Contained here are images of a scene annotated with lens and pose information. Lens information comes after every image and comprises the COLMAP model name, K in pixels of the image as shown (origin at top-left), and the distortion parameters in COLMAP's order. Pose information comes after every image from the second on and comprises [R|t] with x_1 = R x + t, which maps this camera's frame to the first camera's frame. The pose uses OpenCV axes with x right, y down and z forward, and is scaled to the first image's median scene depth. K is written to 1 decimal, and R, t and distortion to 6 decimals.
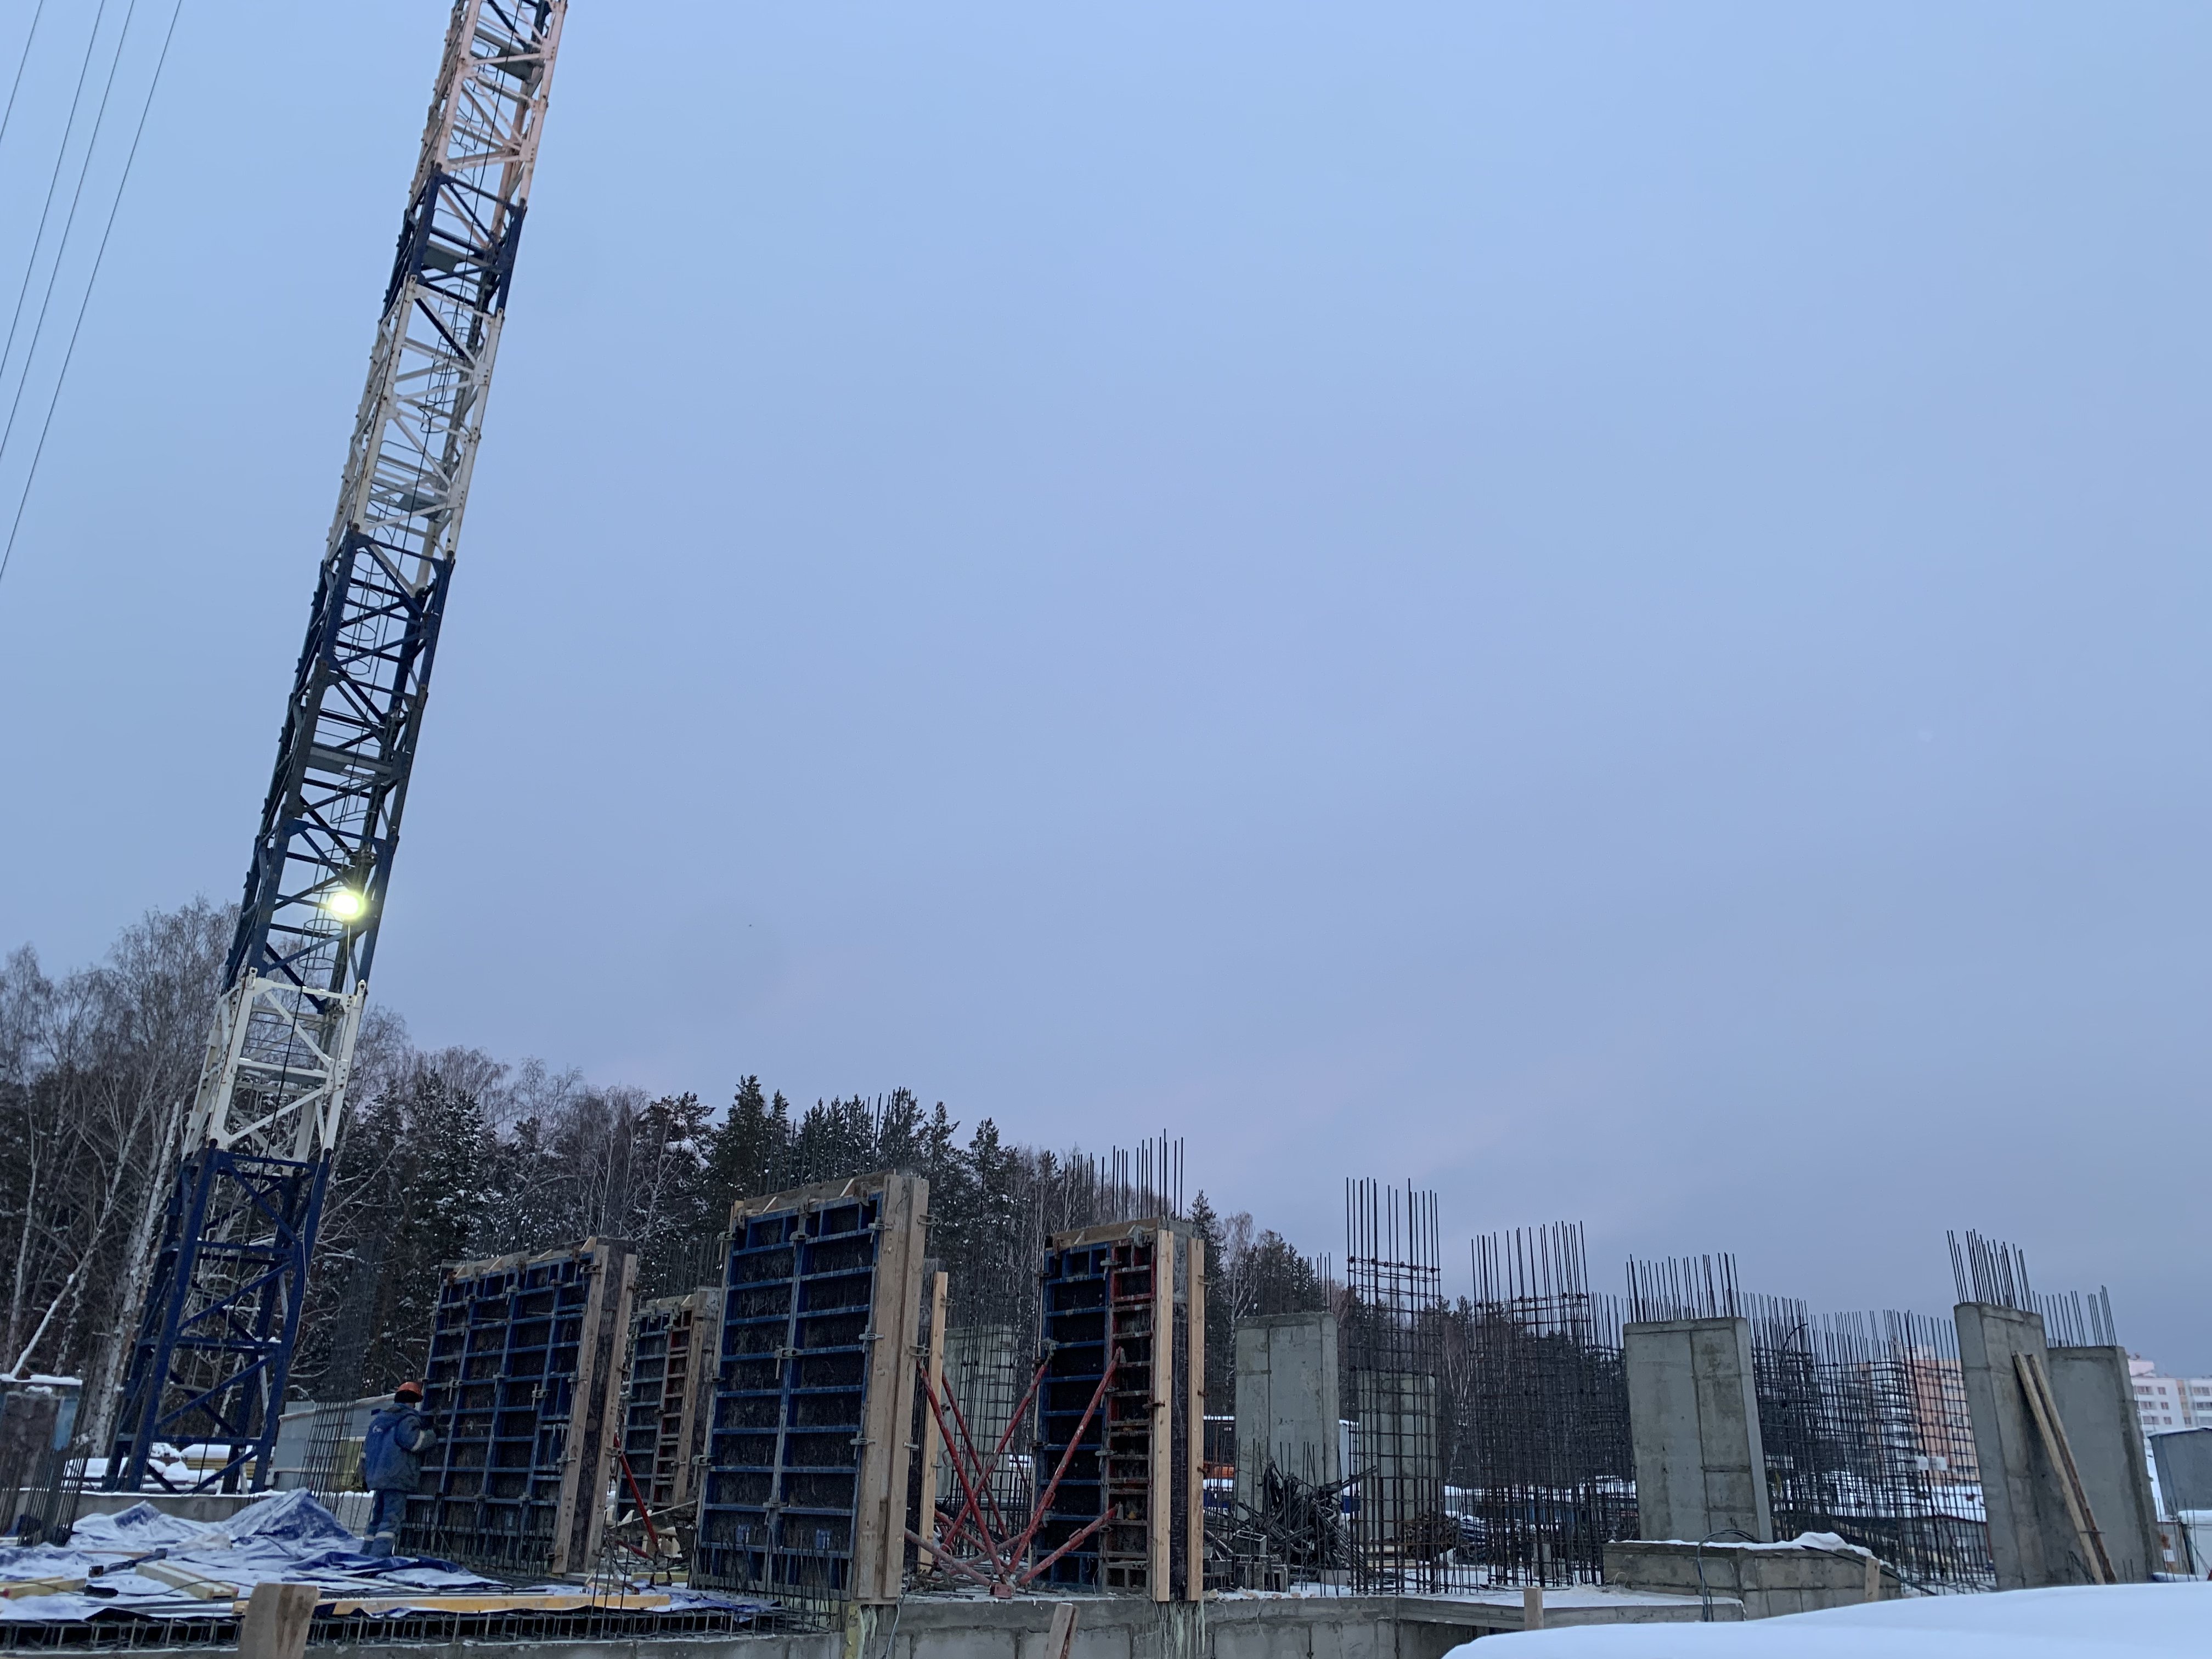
lens RADIAL K [[1700.6, 0, 1112.5], [0, 1700.6, 825.4], [0, 0, 1]] dist [0.032943, -0.037630]
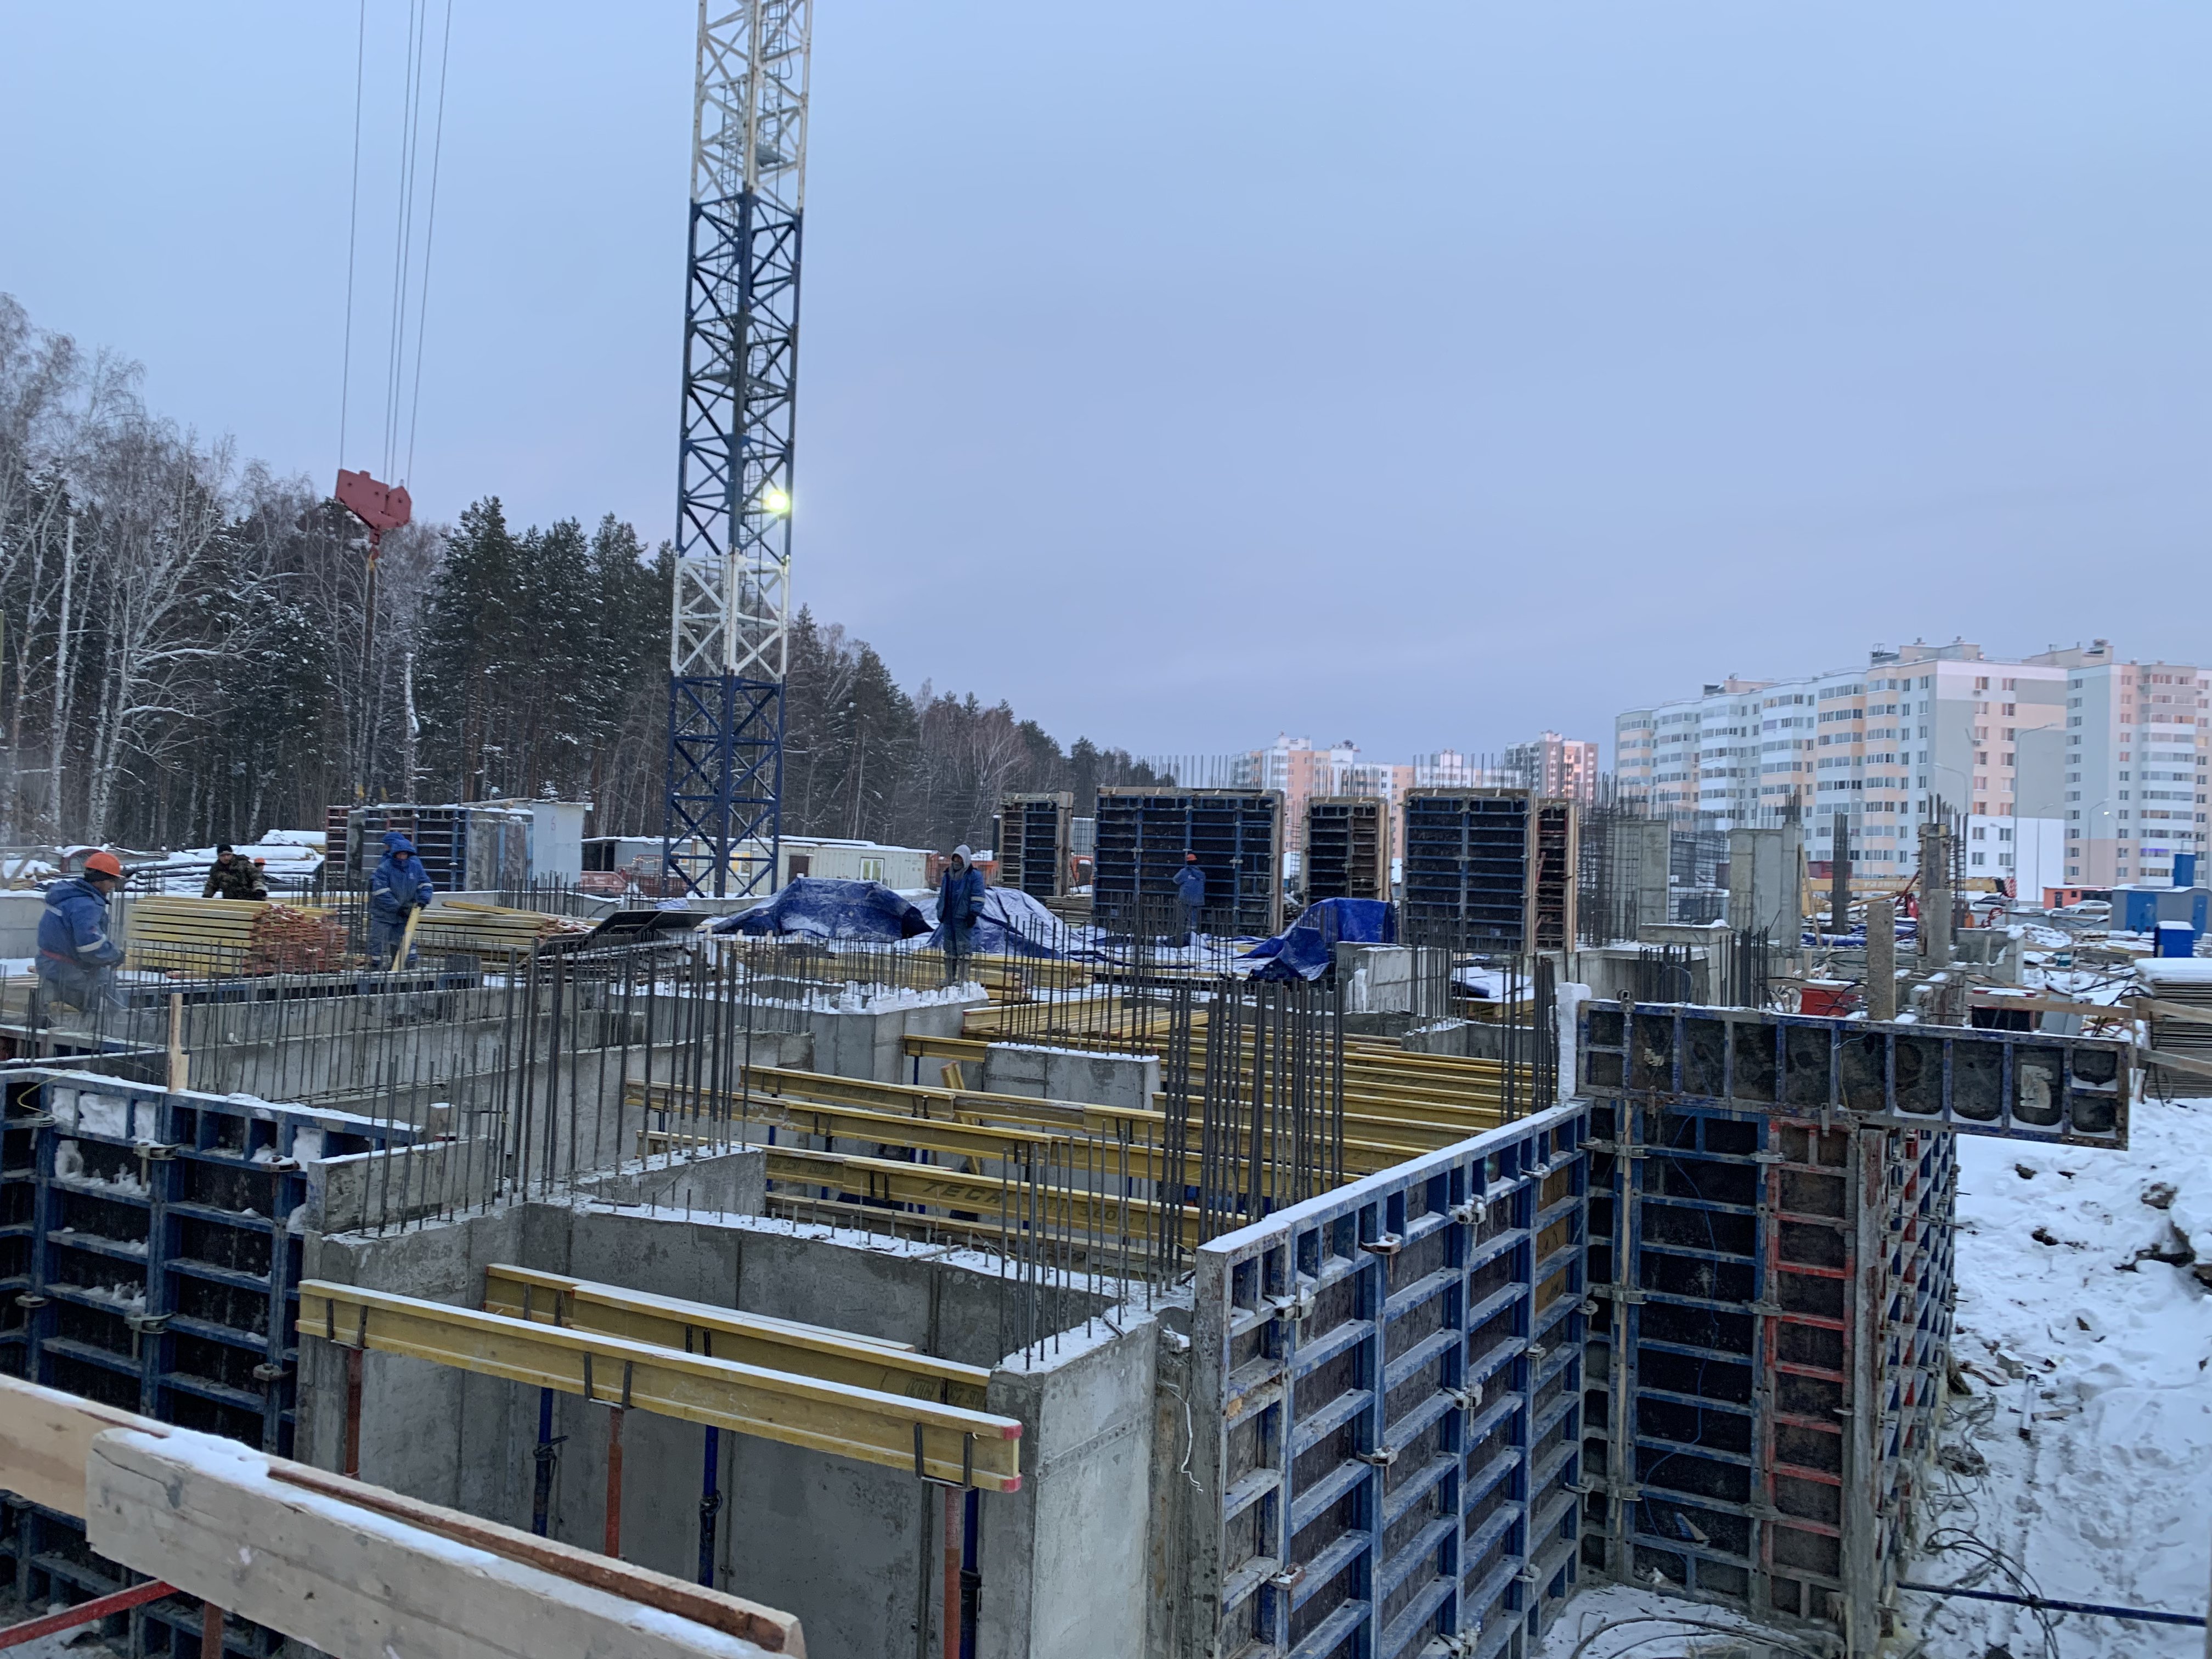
lens RADIAL K [[1700.6, 0, 1099.5], [0, 1700.6, 821.4], [0, 0, 1]] dist [0.032943, -0.037630]
pose [[0.939857, 0.016249, 0.341182, -1.361604], [-0.135359, 0.934805, 0.328355, -0.412313], [-0.313603, -0.354789, 0.880782, -0.834968]]
